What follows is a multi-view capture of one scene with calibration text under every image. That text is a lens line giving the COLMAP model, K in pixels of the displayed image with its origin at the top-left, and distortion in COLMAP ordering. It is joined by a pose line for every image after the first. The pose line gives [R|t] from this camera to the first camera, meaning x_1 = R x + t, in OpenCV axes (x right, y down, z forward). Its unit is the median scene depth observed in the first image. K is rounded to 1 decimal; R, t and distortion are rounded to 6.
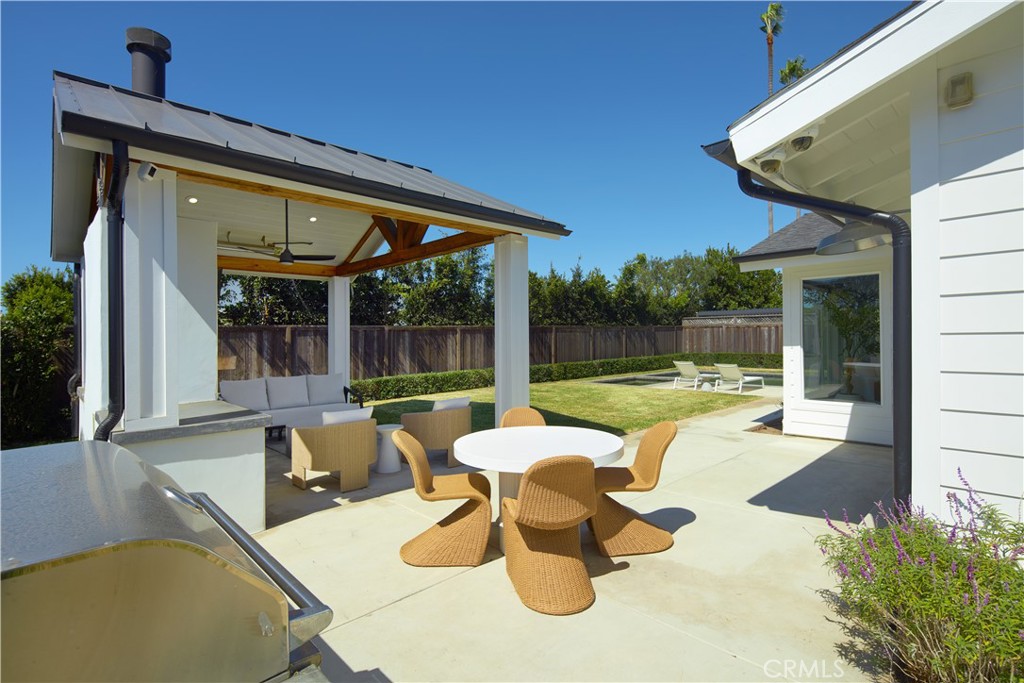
lens RADIAL K [[494.4, 0, 516.0], [0, 494.4, 336.9], [0, 0, 1]] dist [-0.001028, -0.000036]
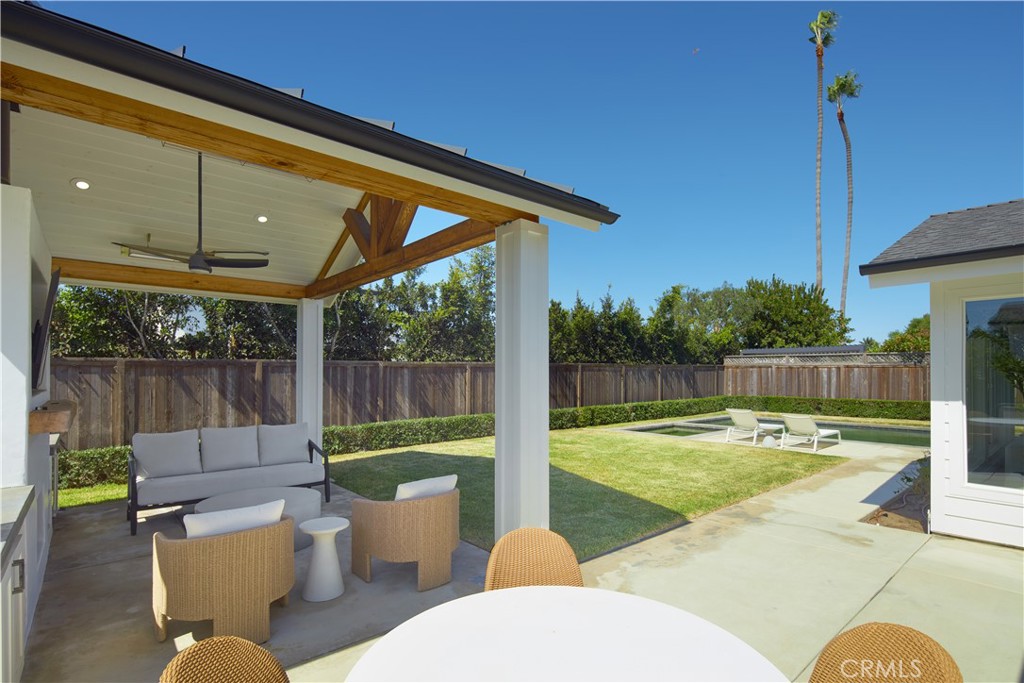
lens RADIAL K [[493.8, 0, 512.0], [0, 493.8, 341.5], [0, 0, 1]] dist [-0.001879, -0.000225]
pose [[0.998468, 0.010255, -0.054377, 0.005068], [-0.013681, 0.997919, -0.063008, -0.005783], [0.053617, 0.063655, 0.996531, 0.153534]]
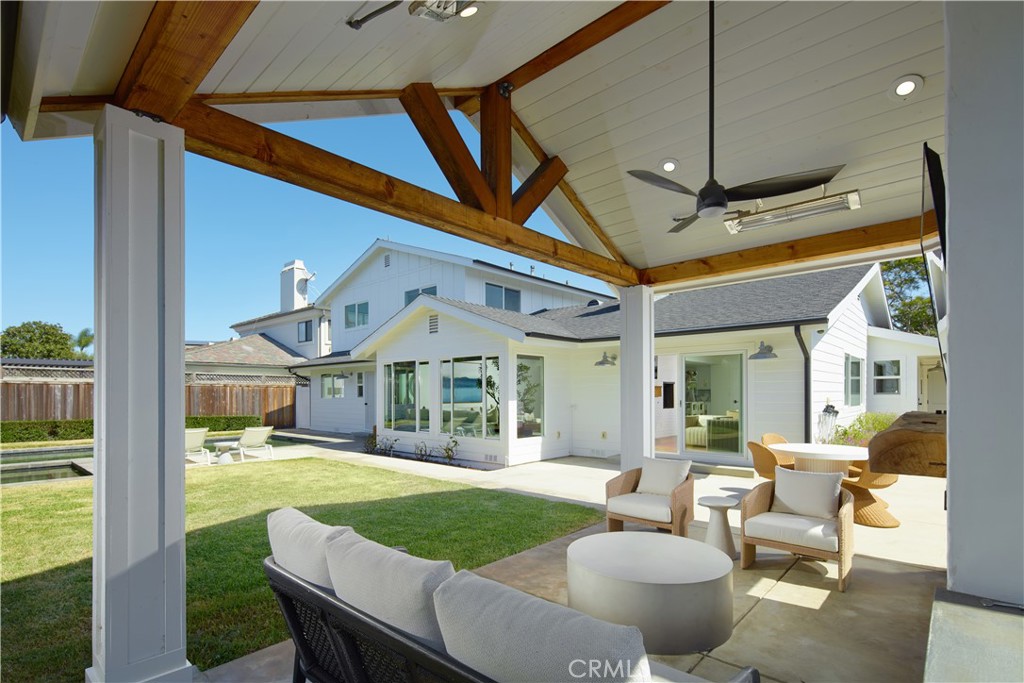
lens RADIAL K [[494.9, 0, 496.0], [0, 494.9, 394.6], [0, 0, 1]] dist [0.000820, 0.000067]
pose [[-0.056640, 0.012430, 0.998317, -0.411198], [0.003540, 0.999919, -0.012249, 0.009792], [-0.998388, 0.002840, -0.056679, 0.578526]]
